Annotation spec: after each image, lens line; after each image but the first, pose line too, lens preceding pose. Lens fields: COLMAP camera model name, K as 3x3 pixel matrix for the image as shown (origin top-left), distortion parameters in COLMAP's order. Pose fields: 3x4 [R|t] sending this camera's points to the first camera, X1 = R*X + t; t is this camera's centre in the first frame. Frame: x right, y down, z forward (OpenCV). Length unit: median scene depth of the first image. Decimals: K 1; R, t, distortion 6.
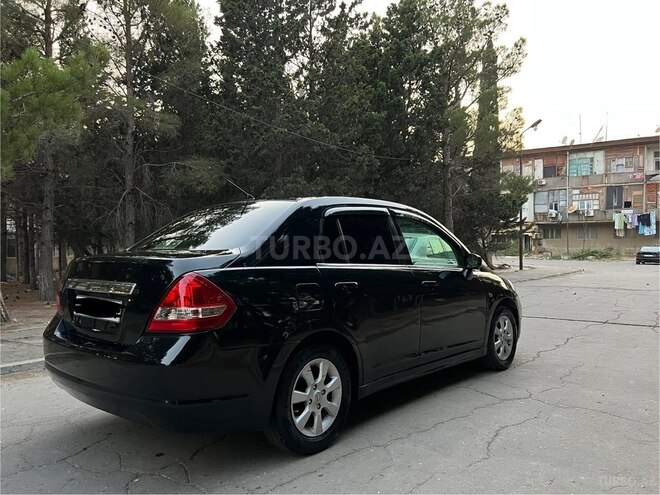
lens RADIAL K [[502.4, 0, 330.5], [0, 502.4, 244.3], [0, 0, 1]] dist [0.032952, -0.044231]
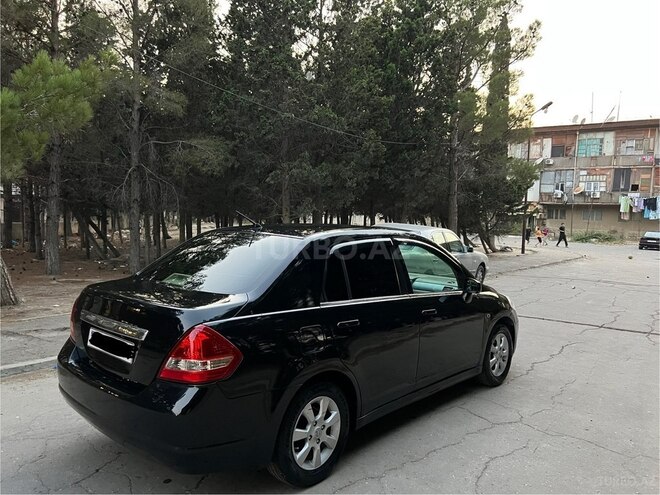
lens RADIAL K [[503.3, 0, 328.9], [0, 503.3, 243.6], [0, 0, 1]] dist [0.023812, -0.030437]
pose [[0.999375, 0.034625, -0.007134, -0.001206], [-0.034121, 0.997517, 0.061615, -0.025785], [0.009249, -0.061333, 0.998075, -0.004777]]
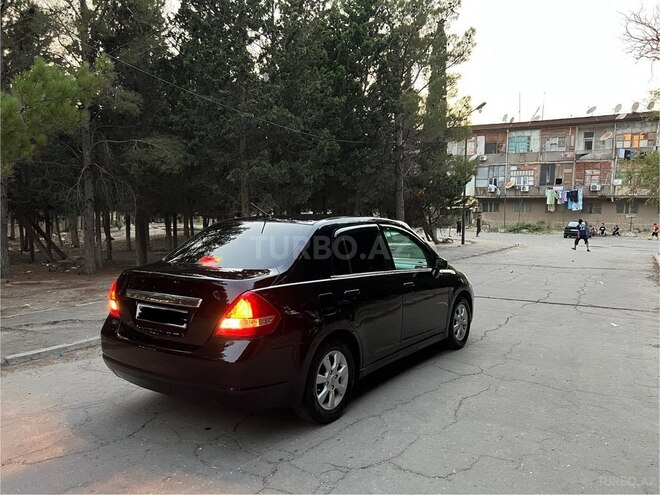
lens RADIAL K [[504.7, 0, 336.3], [0, 504.7, 245.0], [0, 0, 1]] dist [0.009128, -0.008879]
pose [[0.992662, 0.005985, 0.120771, -0.027995], [-0.014058, 0.997714, 0.066104, -0.021724], [-0.120099, -0.067317, 0.990477, -0.043576]]
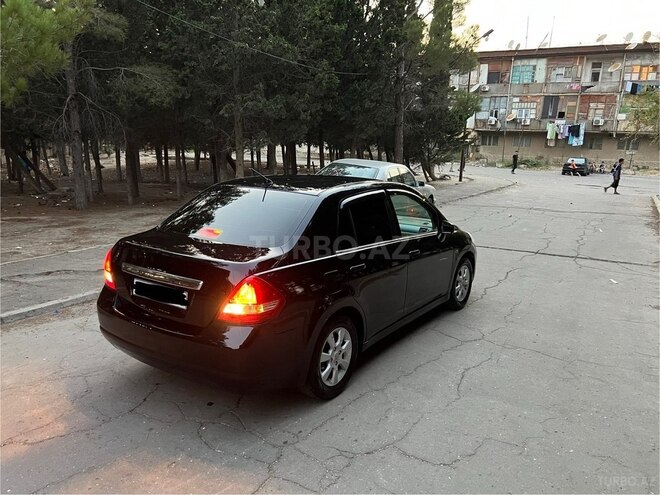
lens RADIAL K [[505.2, 0, 333.6], [0, 505.2, 249.8], [0, 0, 1]] dist [0.005687, -0.001512]
pose [[0.991436, 0.006504, 0.130430, -0.032238], [-0.034626, 0.976103, 0.214534, -0.039008], [-0.125918, -0.217213, 0.967969, -0.028956]]
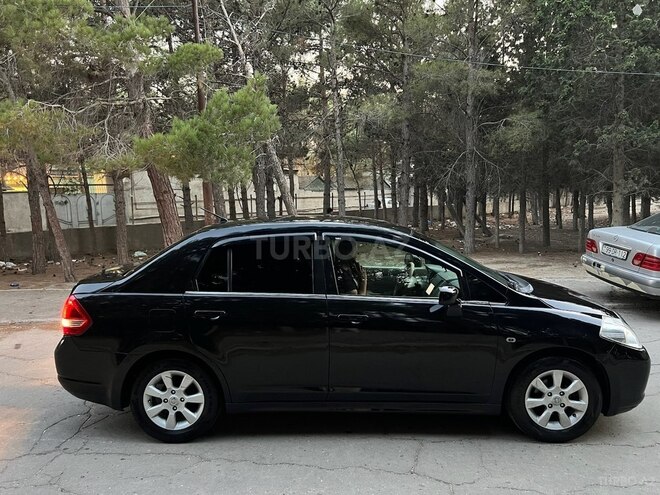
lens RADIAL K [[500.3, 0, 330.0], [0, 500.3, 247.5], [0, 0, 1]] dist [0.038026, -0.036174]
pose [[0.638605, 0.073337, -0.766032, 0.189784], [0.028205, 0.992549, 0.118536, -0.034095], [0.769017, -0.097304, 0.631779, 0.092893]]
